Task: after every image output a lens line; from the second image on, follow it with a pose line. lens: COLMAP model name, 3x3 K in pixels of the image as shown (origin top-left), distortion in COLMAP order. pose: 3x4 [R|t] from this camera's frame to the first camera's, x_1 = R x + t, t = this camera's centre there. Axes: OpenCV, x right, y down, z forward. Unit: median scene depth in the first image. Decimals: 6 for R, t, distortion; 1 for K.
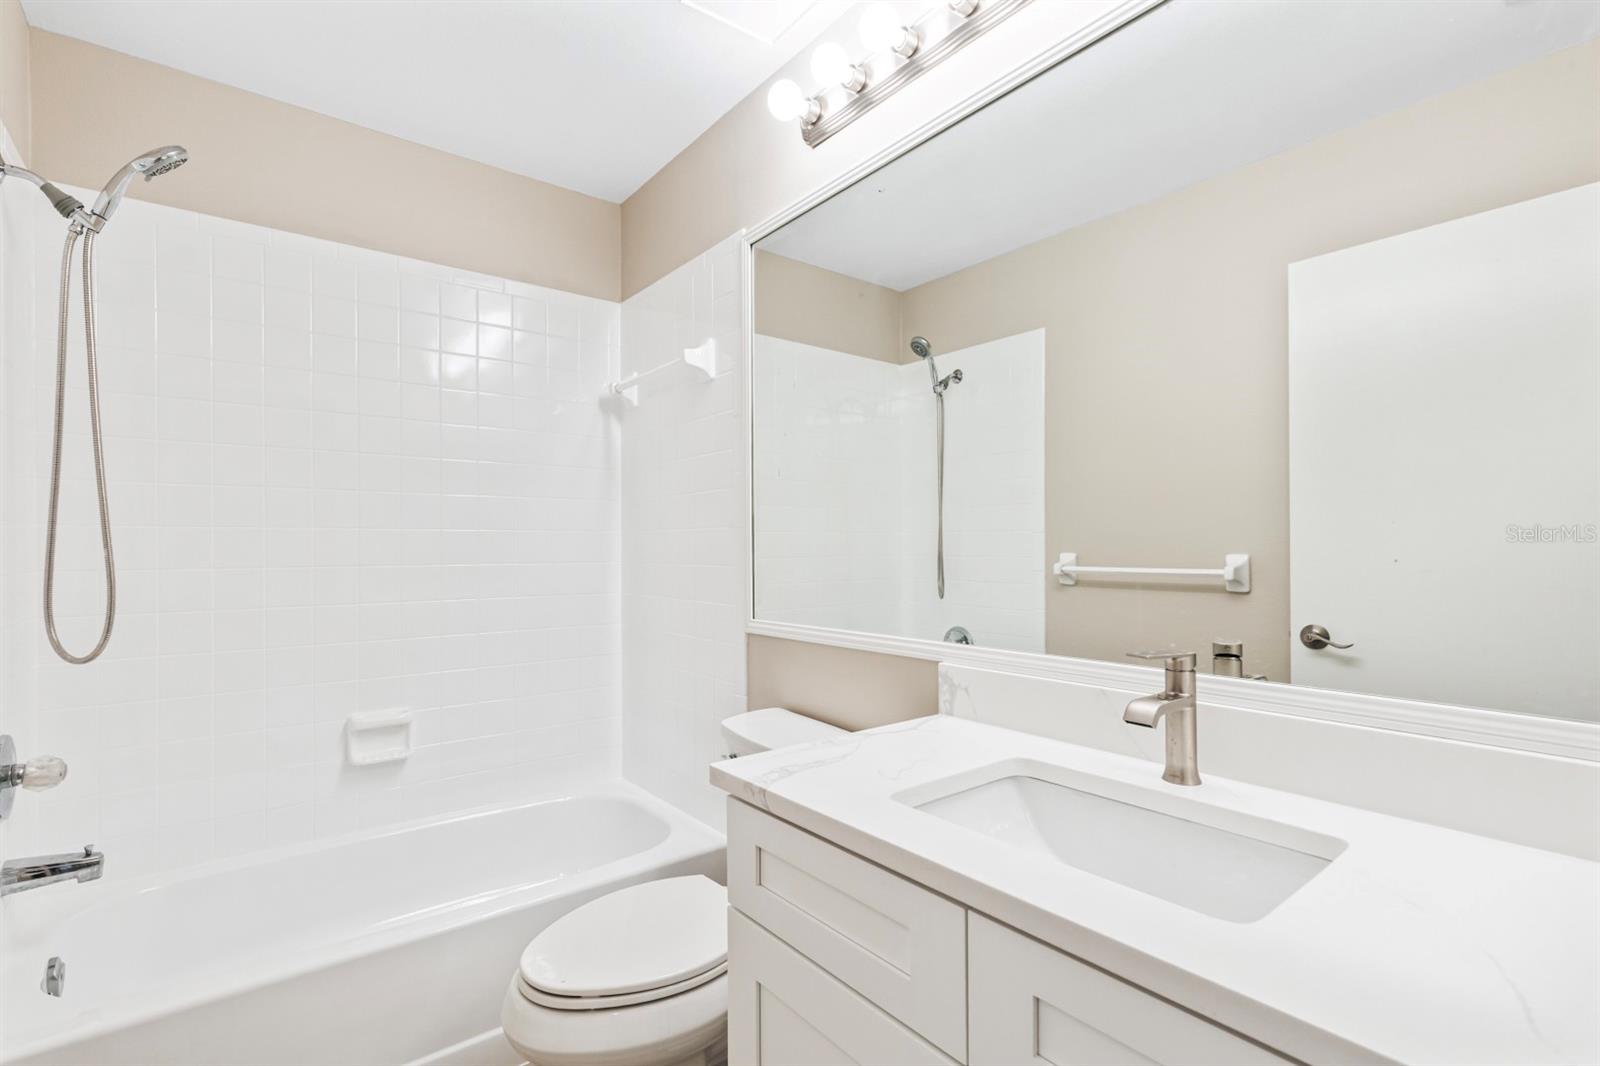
lens RADIAL K [[727.4, 0, 799.1], [0, 727.4, 542.4], [0, 0, 1]] dist [0.001817, 0.000114]
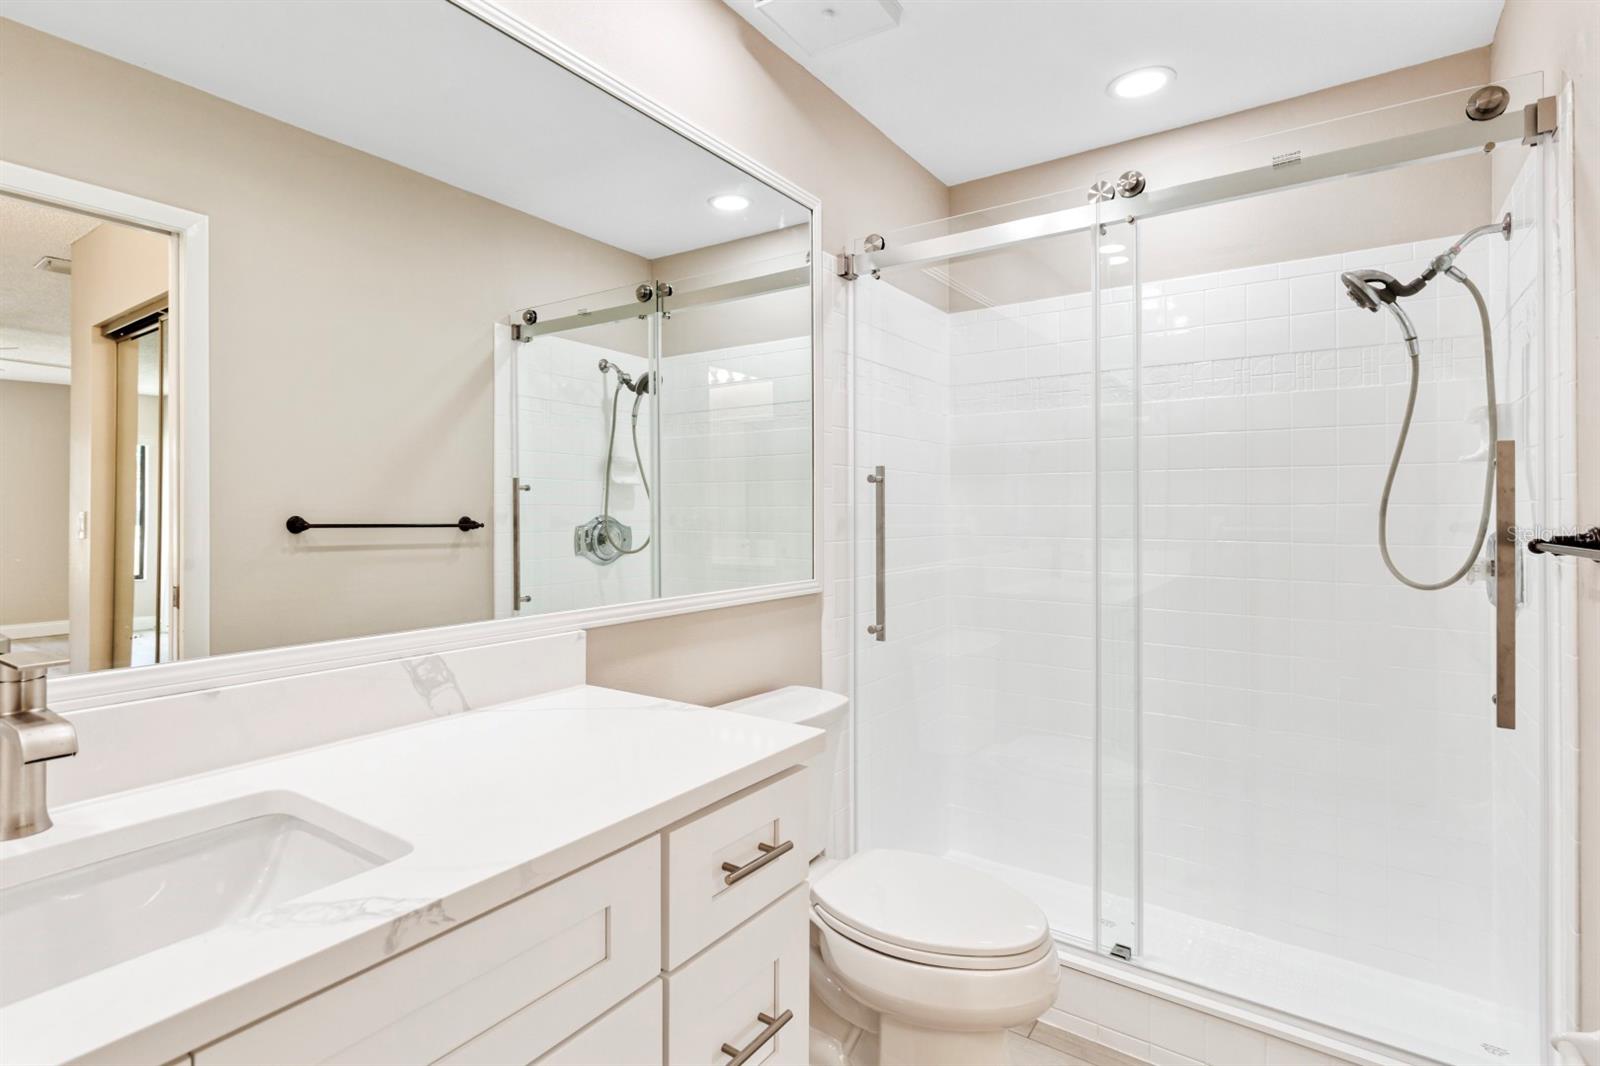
lens RADIAL K [[784.6, 0, 749.0], [0, 784.6, 530.5], [0, 0, 1]] dist [-0.001613, -0.000311]
pose [[-0.256309, -0.015921, 0.966464, -0.494941], [-0.011199, 0.999846, 0.013501, 0.011523], [-0.966530, -0.007363, -0.256448, 0.609831]]
